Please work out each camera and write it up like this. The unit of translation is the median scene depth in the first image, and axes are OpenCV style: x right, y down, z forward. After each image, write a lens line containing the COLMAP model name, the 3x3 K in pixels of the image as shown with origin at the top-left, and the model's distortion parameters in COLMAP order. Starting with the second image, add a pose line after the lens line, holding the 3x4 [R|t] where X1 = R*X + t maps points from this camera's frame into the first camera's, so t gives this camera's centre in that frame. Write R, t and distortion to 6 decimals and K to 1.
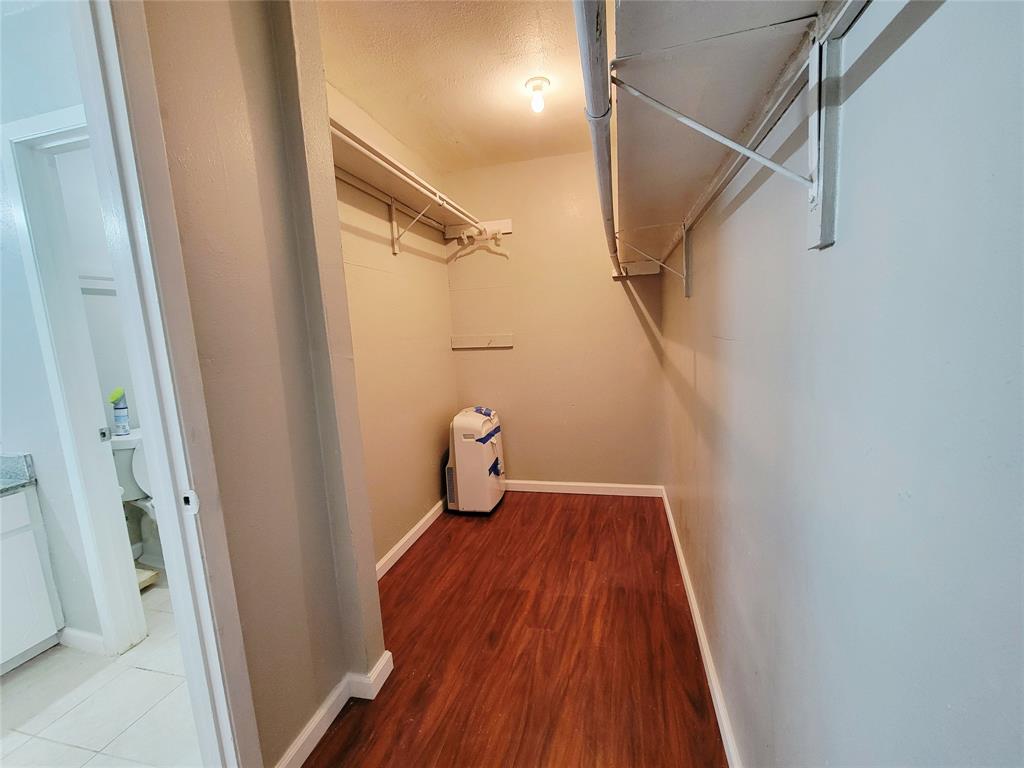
lens RADIAL K [[417.3, 0, 513.9], [0, 417.3, 382.8], [0, 0, 1]] dist [0.000290, 0.000264]
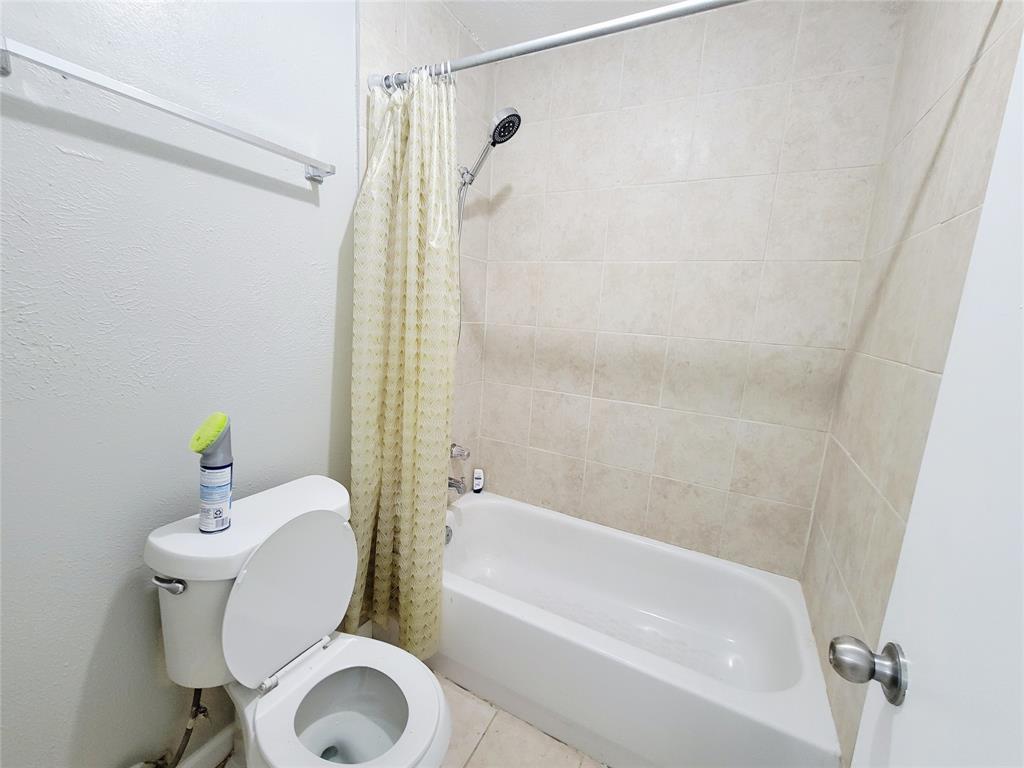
lens RADIAL K [[417.3, 0, 511.7], [0, 417.3, 380.2], [0, 0, 1]] dist [0.000290, 0.000264]
pose [[0.966566, 0.151348, -0.206987, -0.602500], [-0.141454, 0.988009, 0.061881, -0.084930], [0.213870, -0.030533, 0.976385, 0.677069]]
